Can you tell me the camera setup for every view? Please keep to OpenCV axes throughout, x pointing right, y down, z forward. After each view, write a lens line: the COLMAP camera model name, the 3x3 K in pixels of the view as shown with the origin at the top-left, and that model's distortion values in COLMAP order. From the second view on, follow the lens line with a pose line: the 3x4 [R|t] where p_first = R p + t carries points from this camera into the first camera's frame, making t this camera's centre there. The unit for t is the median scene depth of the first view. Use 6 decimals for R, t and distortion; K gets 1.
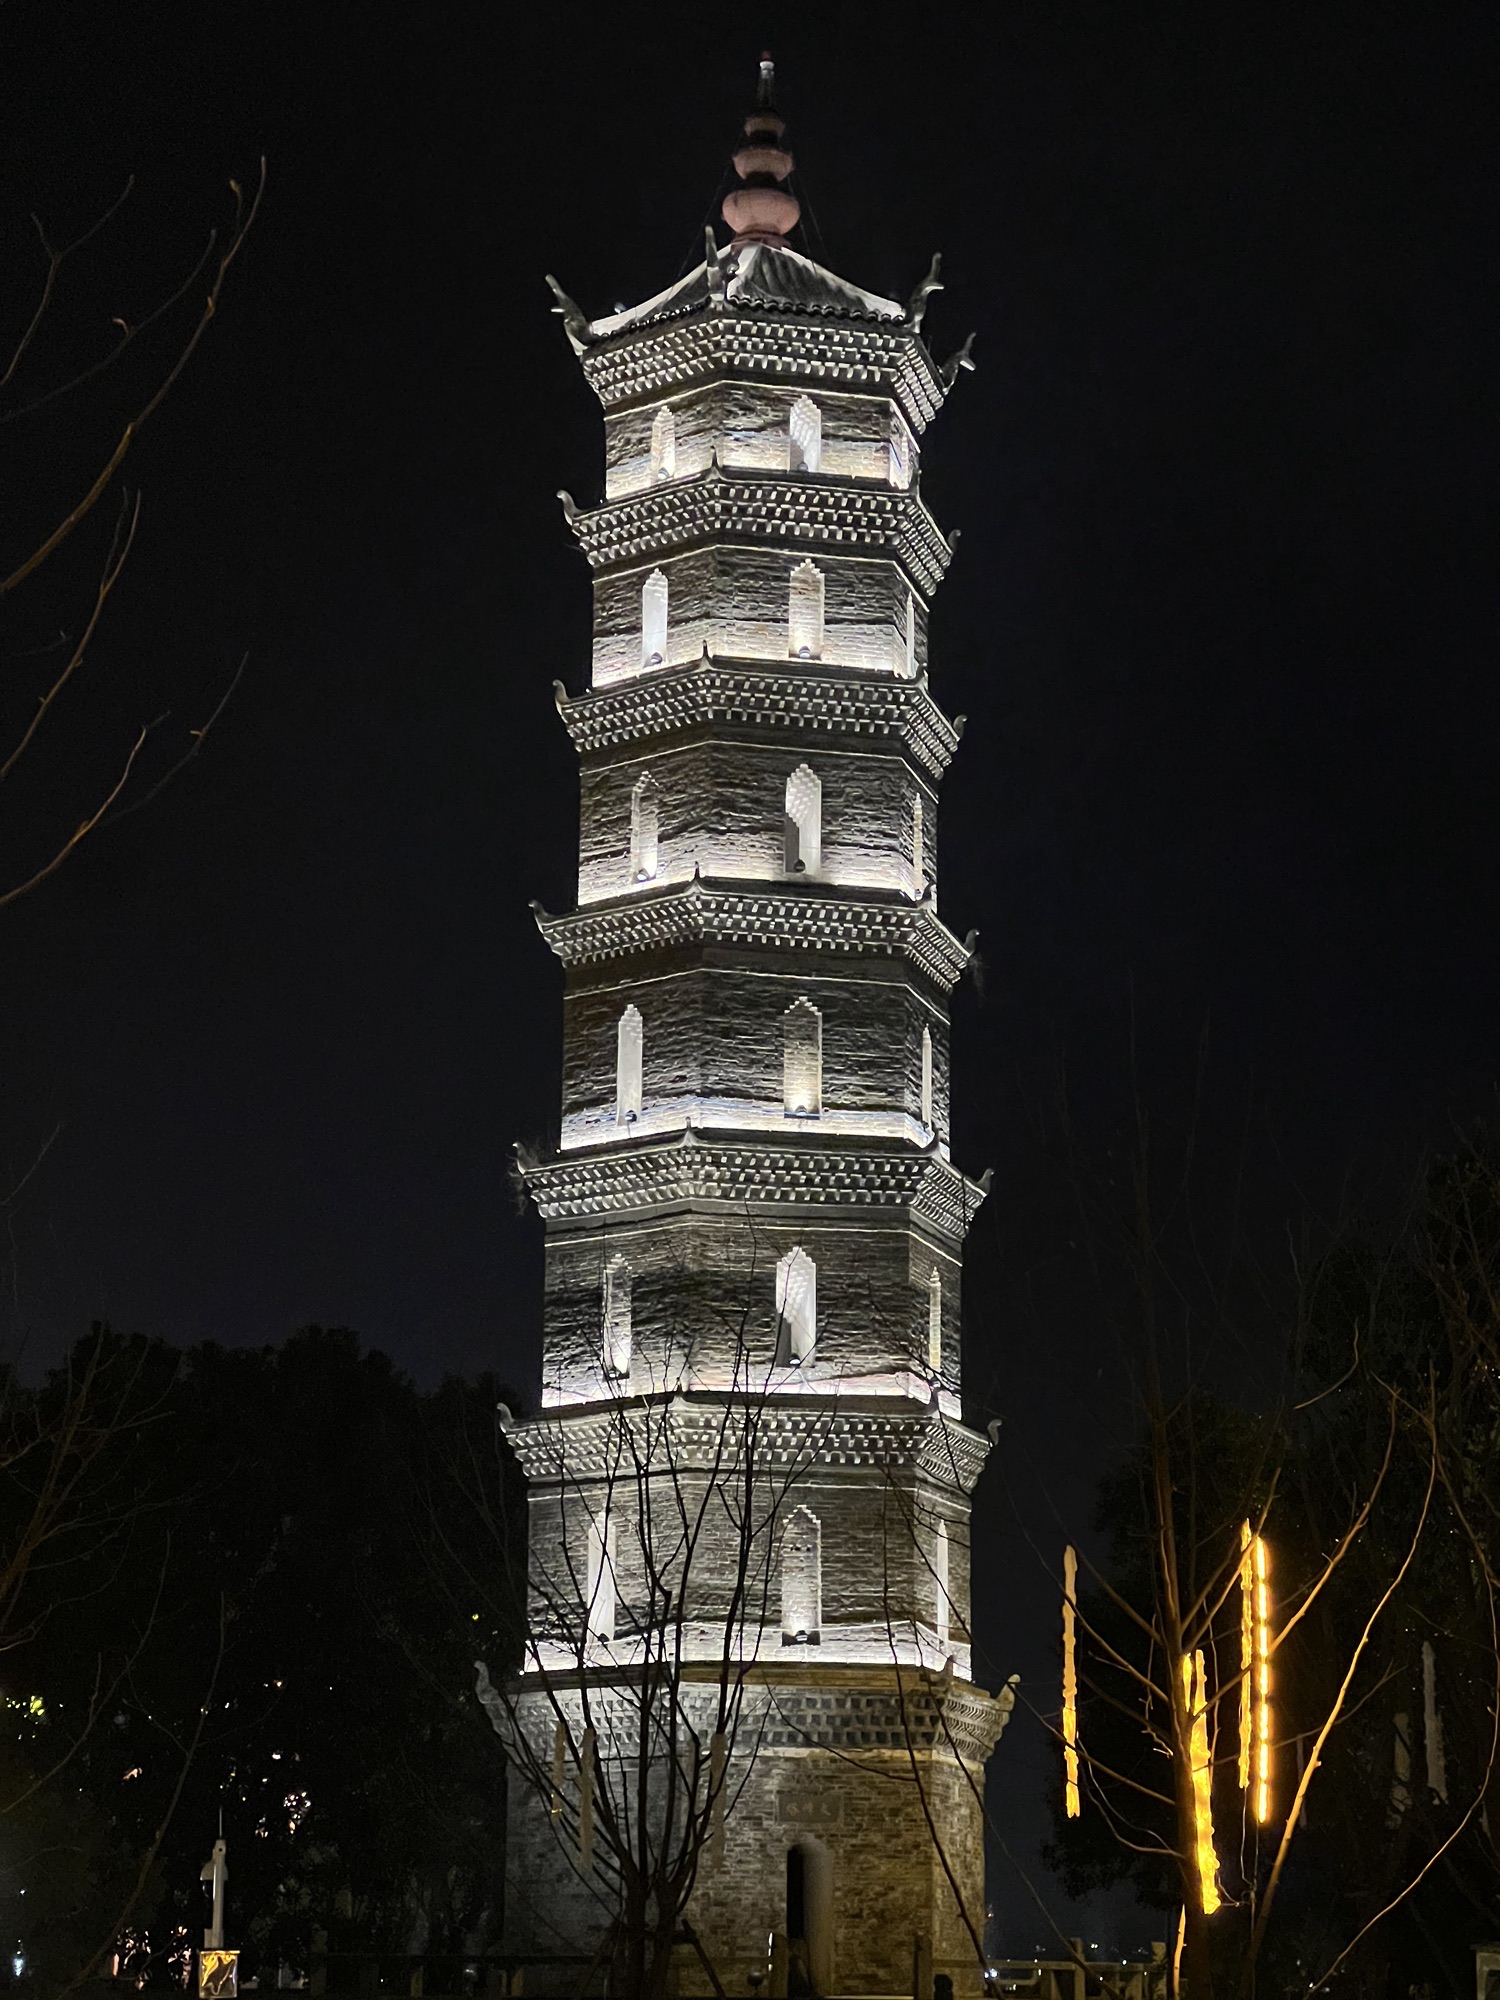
lens RADIAL K [[4532.0, 0, 750.0], [0, 4532.0, 1000.0], [0, 0, 1]] dist [-0.362260, 9.659667]
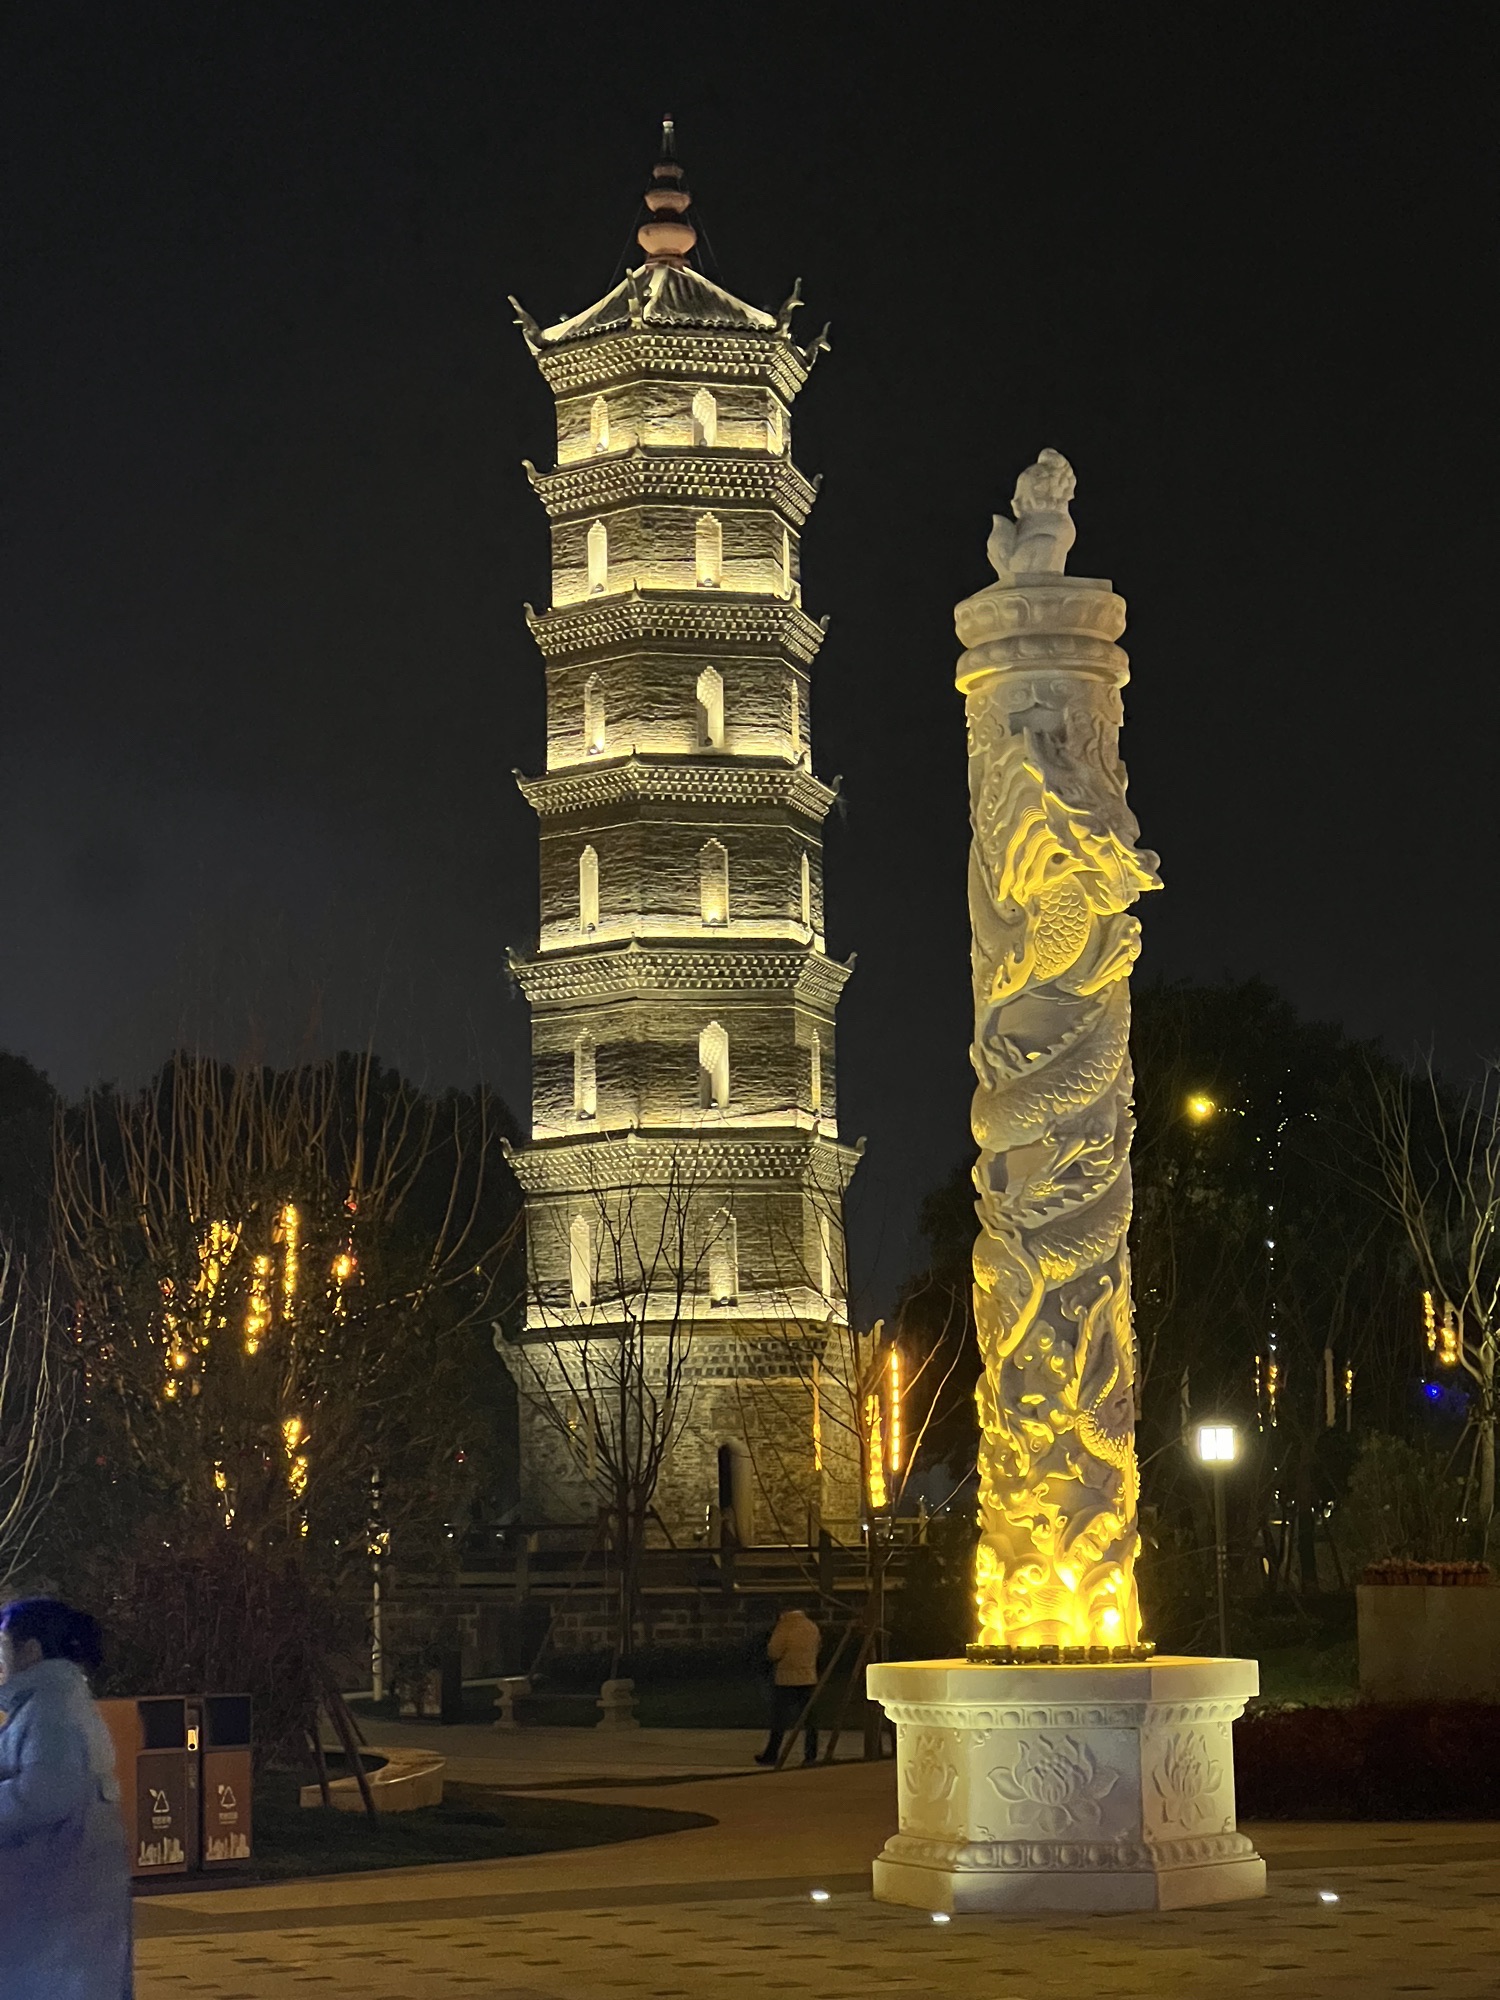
lens RADIAL K [[4532.0, 0, 750.0], [0, 4532.0, 1000.0], [0, 0, 1]] dist [-0.362260, 9.659667]
pose [[0.999527, -0.027745, 0.013293, 0.003100], [0.026362, 0.995143, 0.094849, -0.081581], [-0.015860, -0.094454, 0.995403, -0.374097]]
